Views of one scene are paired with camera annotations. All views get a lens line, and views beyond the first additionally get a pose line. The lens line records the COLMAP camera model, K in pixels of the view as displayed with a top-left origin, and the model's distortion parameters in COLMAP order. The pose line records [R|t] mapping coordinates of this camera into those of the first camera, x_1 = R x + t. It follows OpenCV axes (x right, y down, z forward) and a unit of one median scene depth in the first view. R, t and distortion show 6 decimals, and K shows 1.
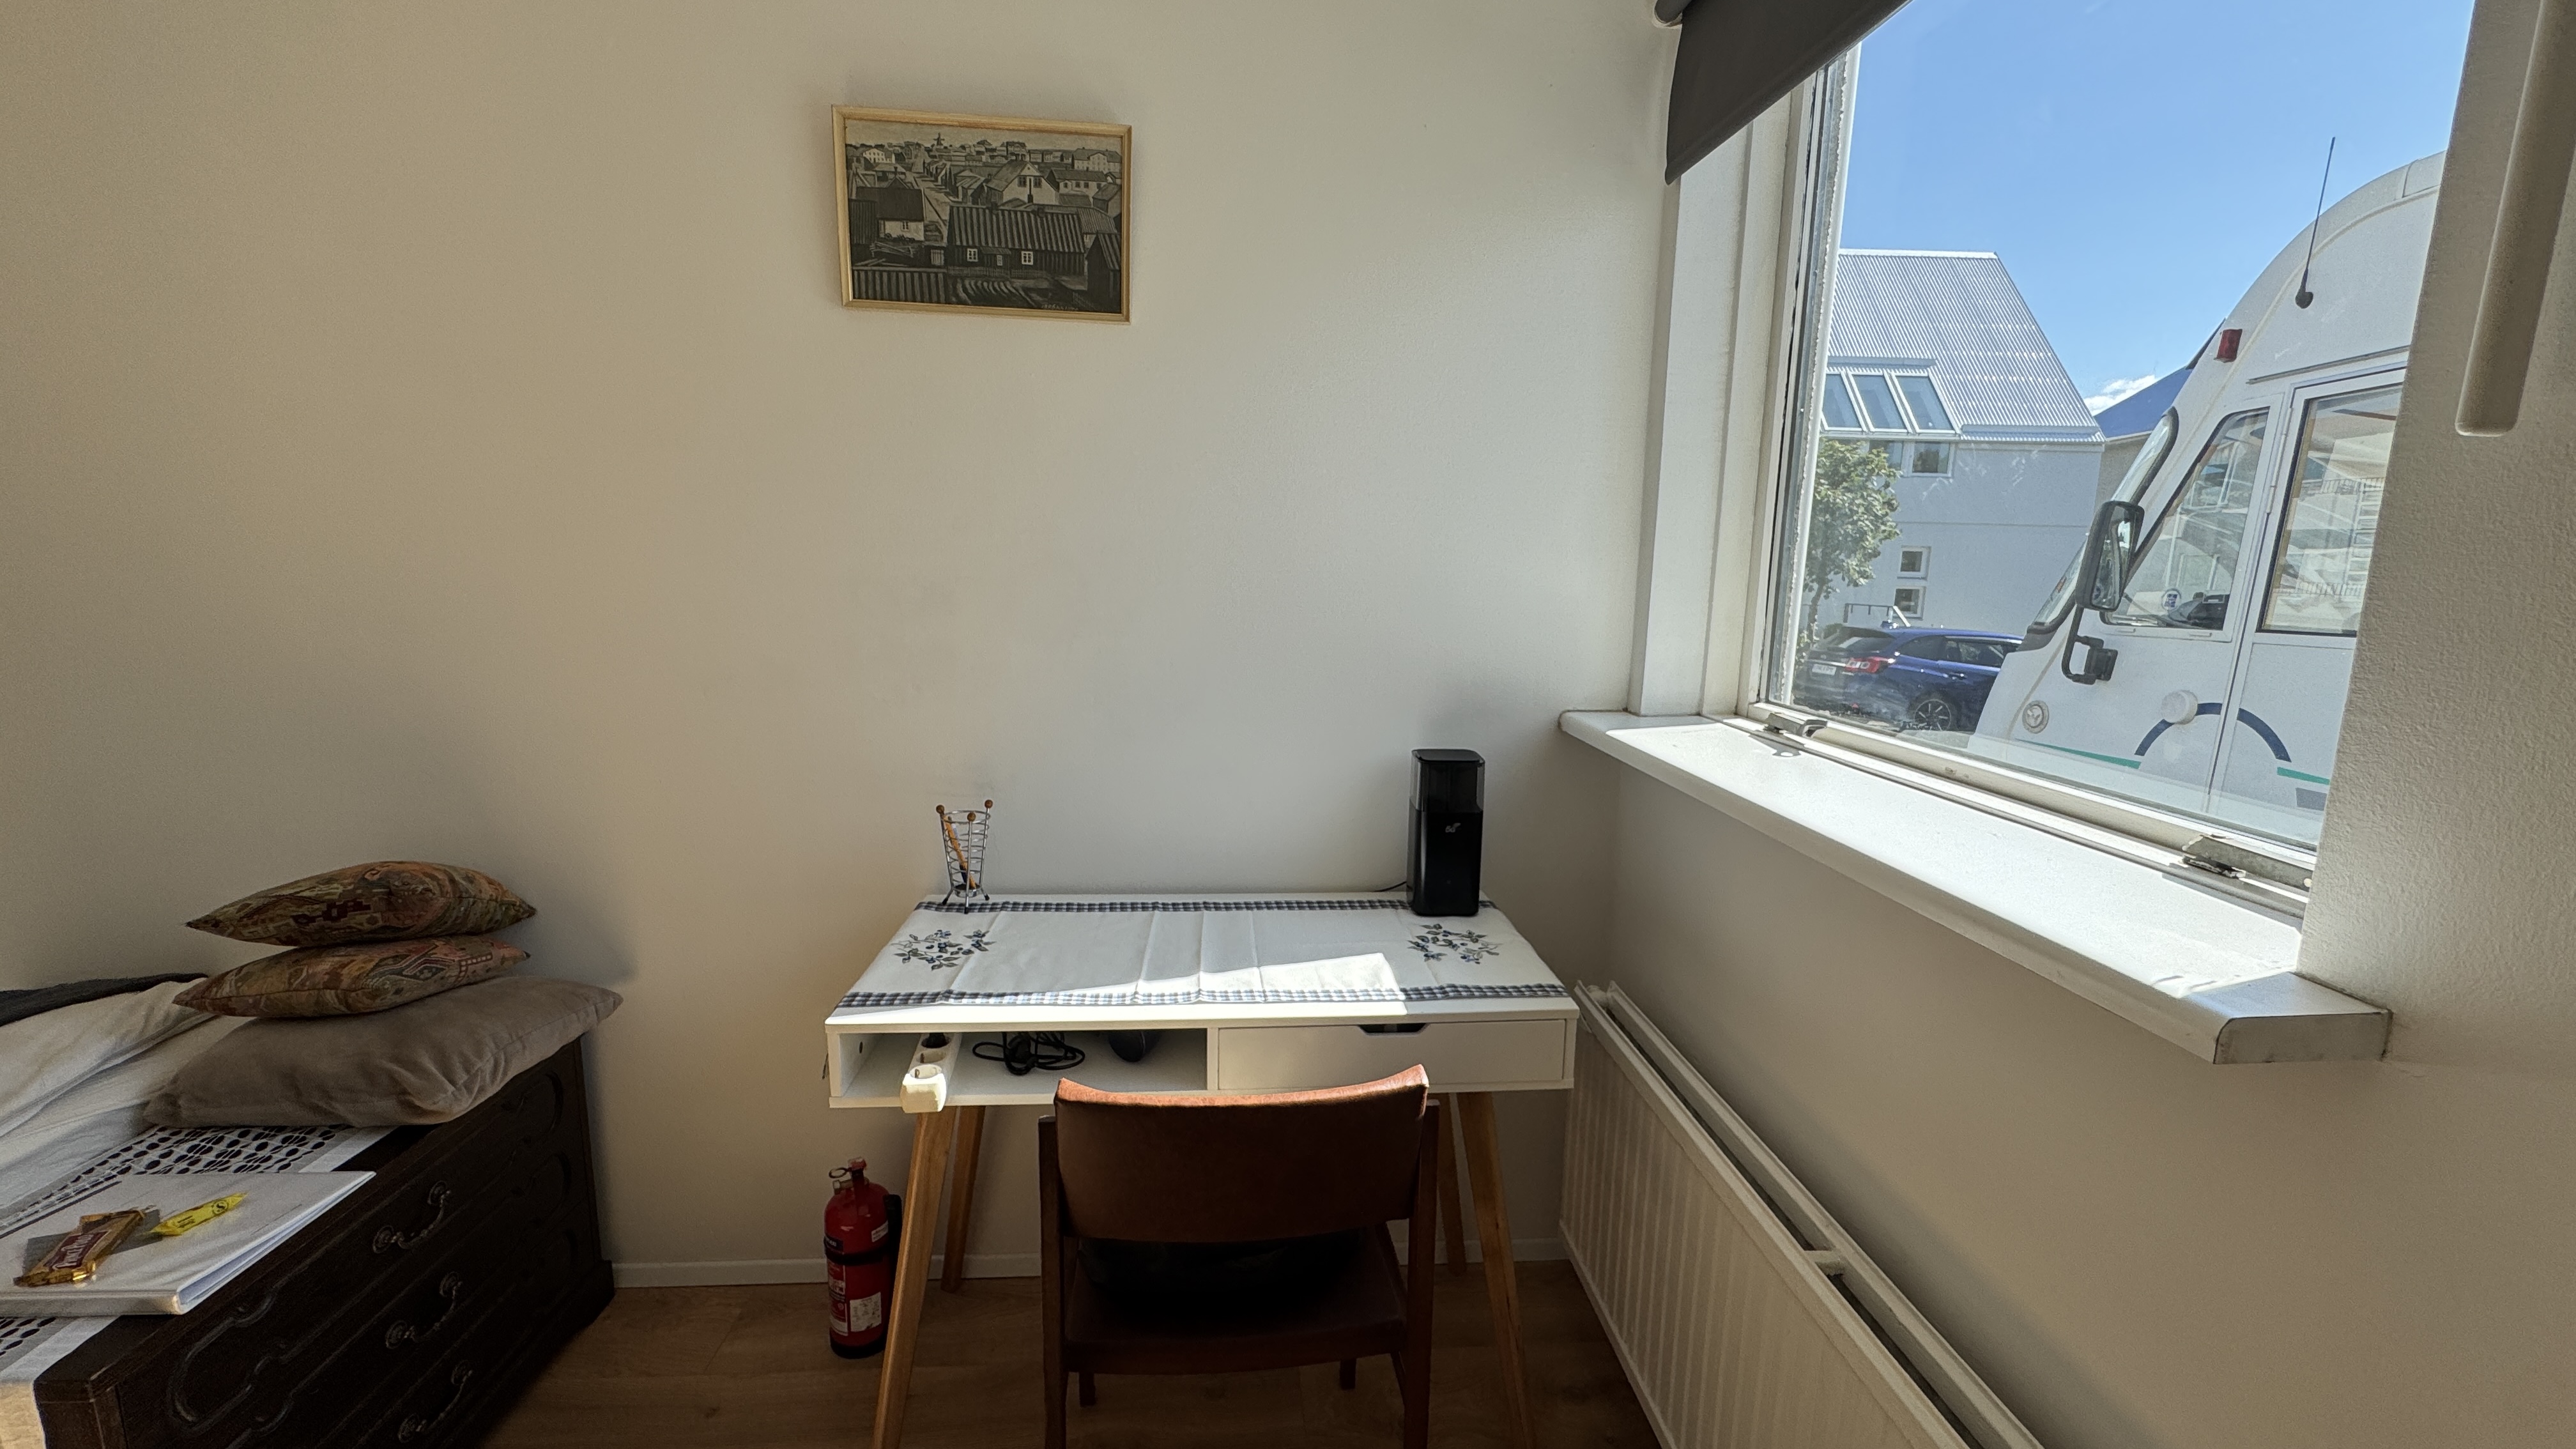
lens RADIAL K [[1030.7, 0, 1284.6], [0, 1030.7, 718.7], [0, 0, 1]] dist [-0.003547, 0.000487]
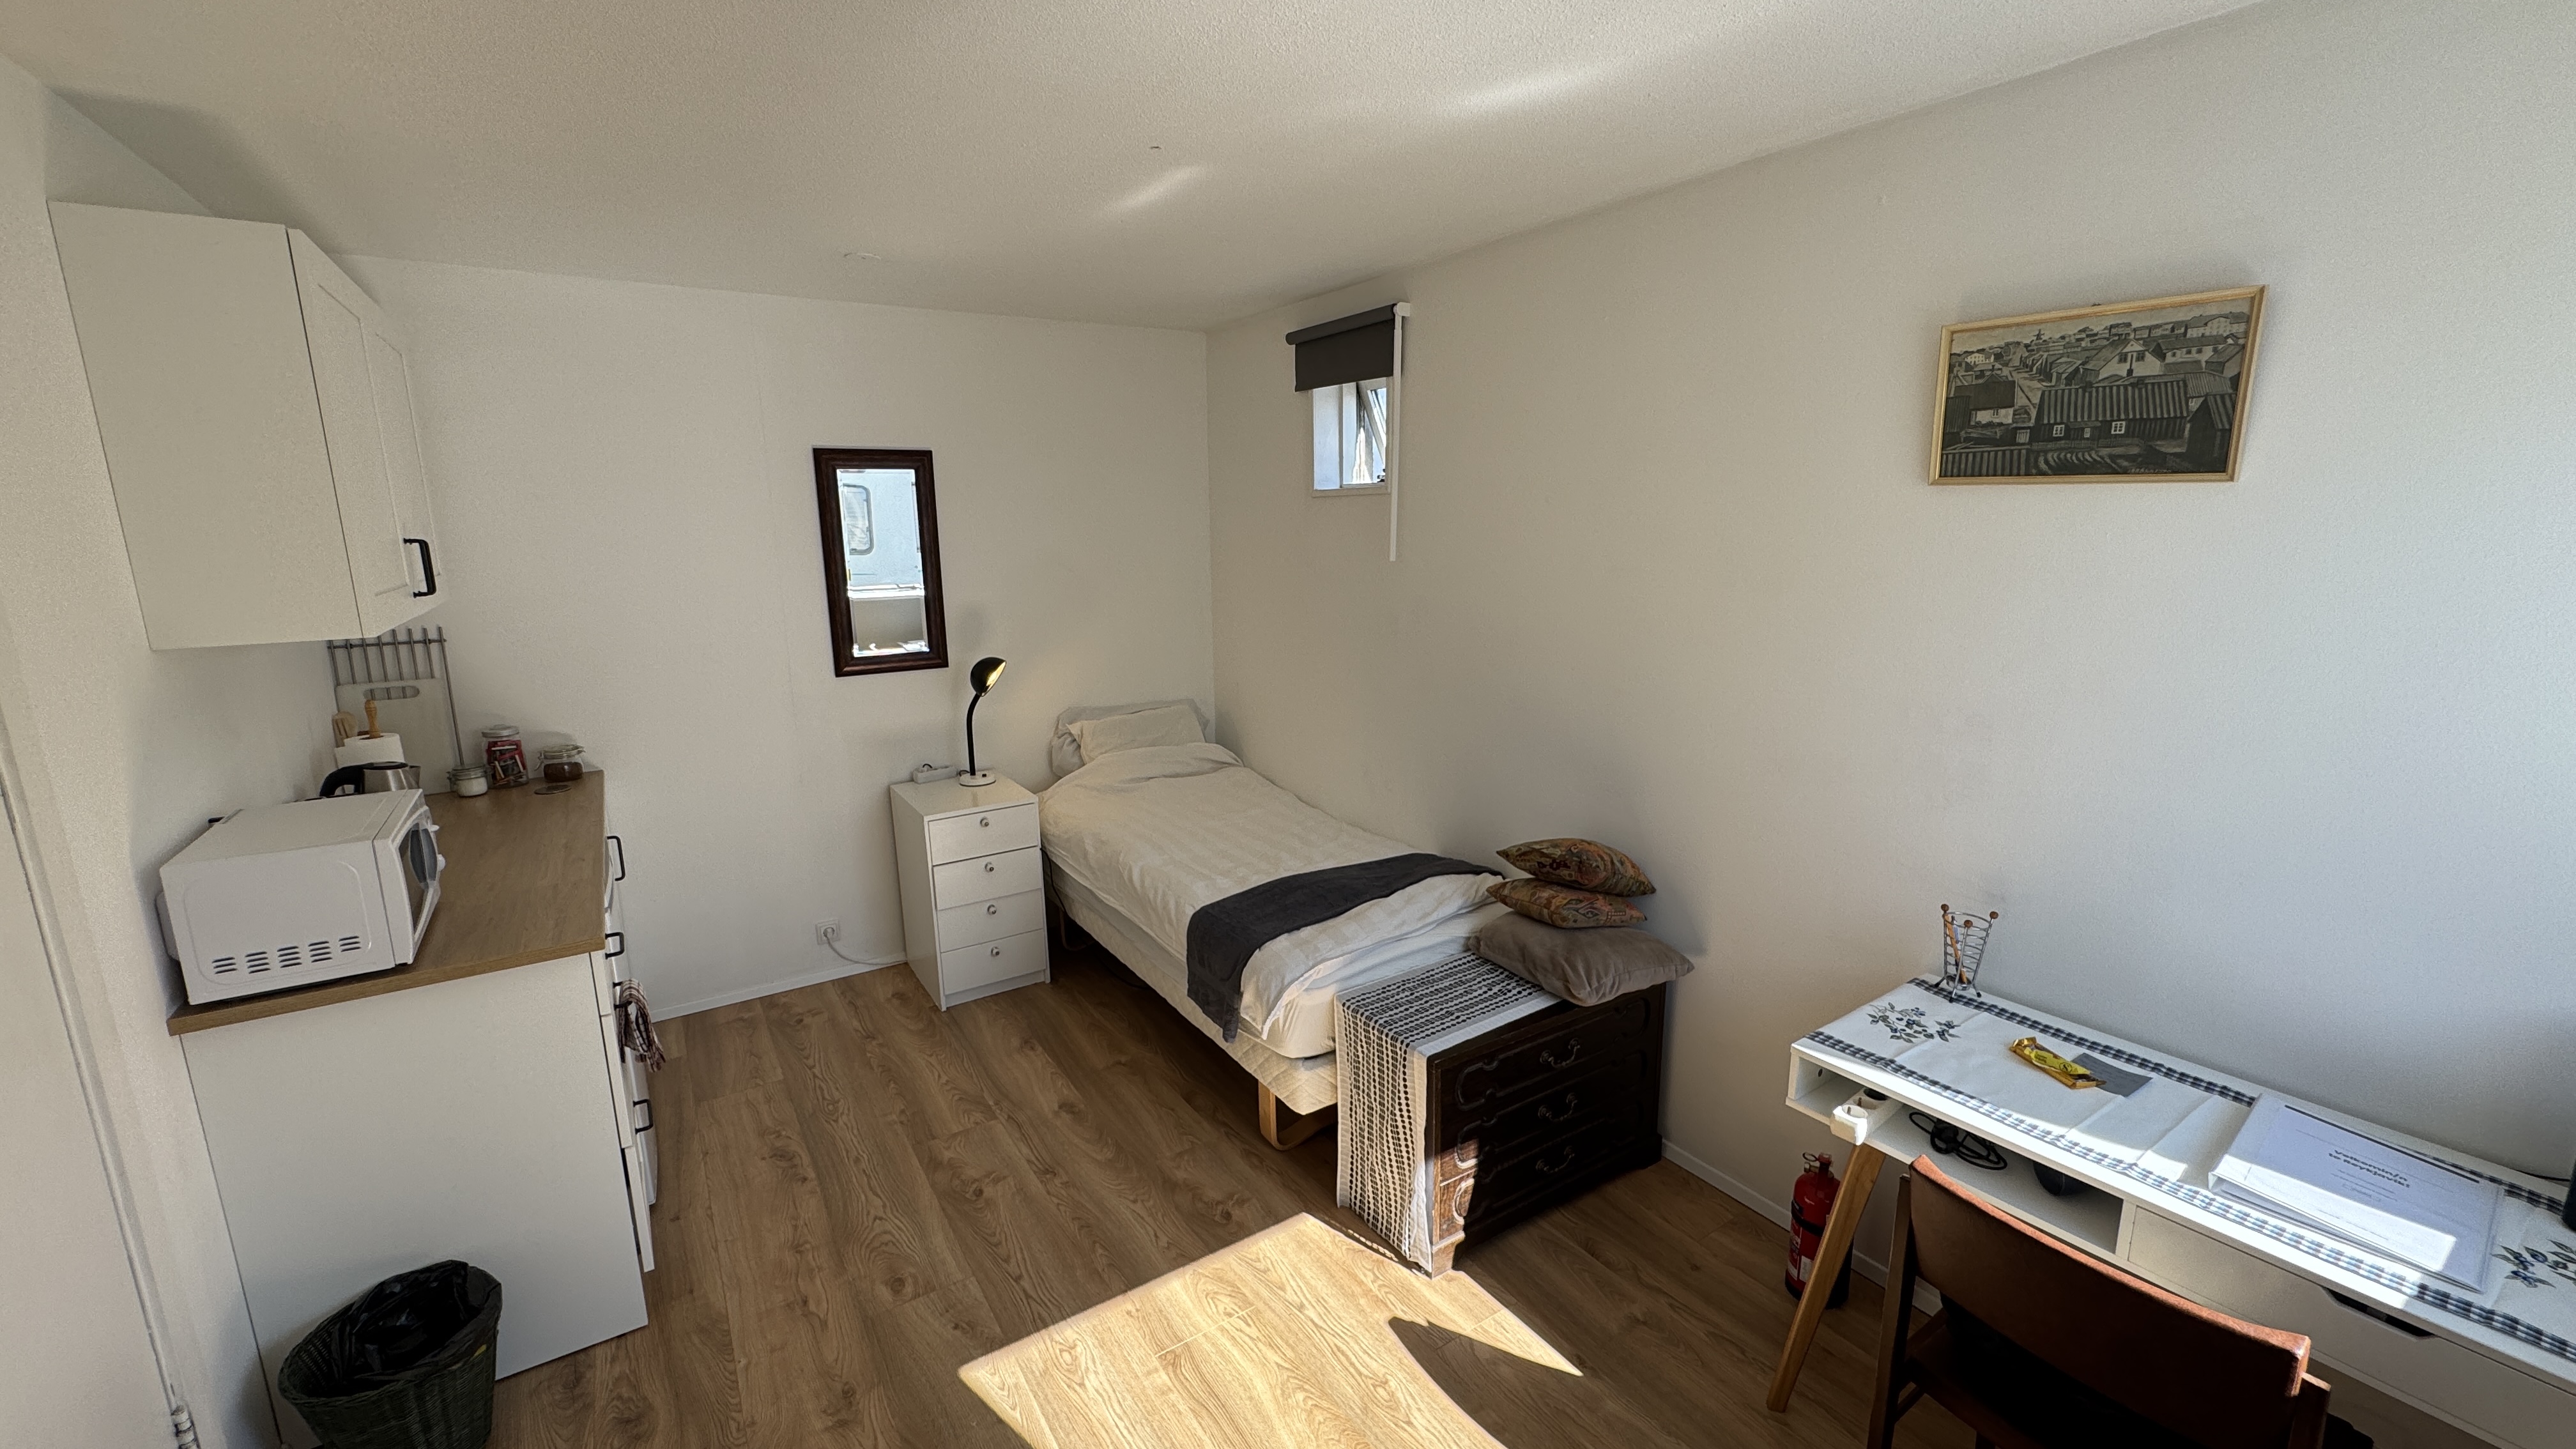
lens RADIAL K [[1030.7, 0, 1284.6], [0, 1030.7, 718.7], [0, 0, 1]] dist [-0.003547, 0.000487]
pose [[0.489386, 0.146163, -0.859731, 0.287267], [-0.114845, 0.988070, 0.102608, -0.167136], [0.864472, 0.048521, 0.500334, -0.255238]]
